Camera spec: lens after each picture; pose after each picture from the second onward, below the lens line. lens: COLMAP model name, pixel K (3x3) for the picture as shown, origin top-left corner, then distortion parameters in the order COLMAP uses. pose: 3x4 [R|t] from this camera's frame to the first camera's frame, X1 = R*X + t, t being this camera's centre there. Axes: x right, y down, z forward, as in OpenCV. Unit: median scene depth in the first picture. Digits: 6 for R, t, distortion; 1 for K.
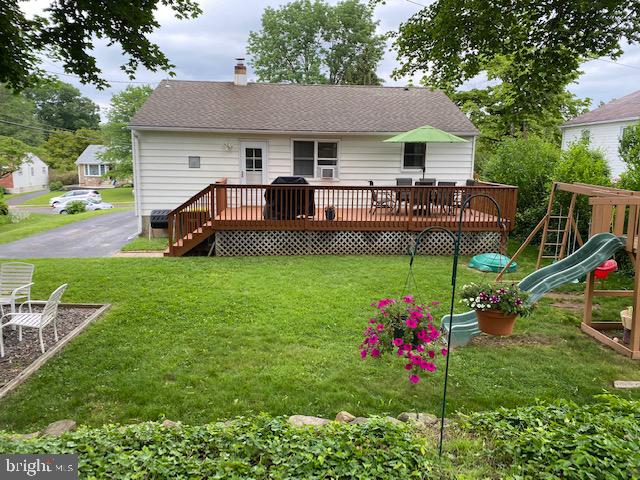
lens RADIAL K [[492.1, 0, 318.4], [0, 492.1, 236.5], [0, 0, 1]] dist [0.065159, -0.074994]
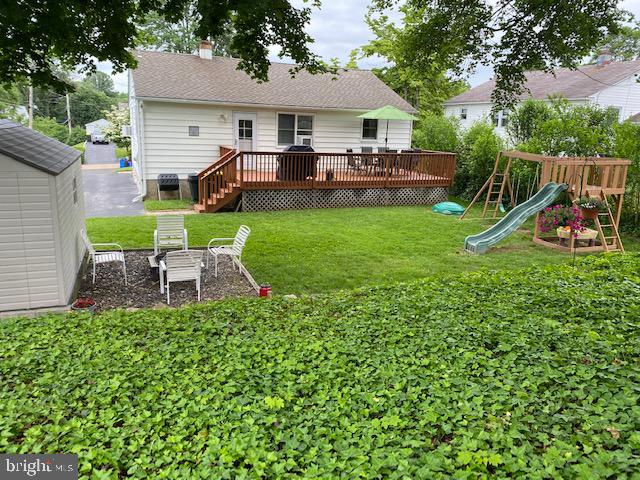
lens RADIAL K [[492.1, 0, 321.4], [0, 492.1, 242.8], [0, 0, 1]] dist [0.065159, -0.074994]
pose [[0.948978, -0.054434, 0.310609, -0.354228], [0.029566, 0.996009, 0.084218, 0.017143], [-0.313954, -0.070737, 0.946799, -0.182123]]
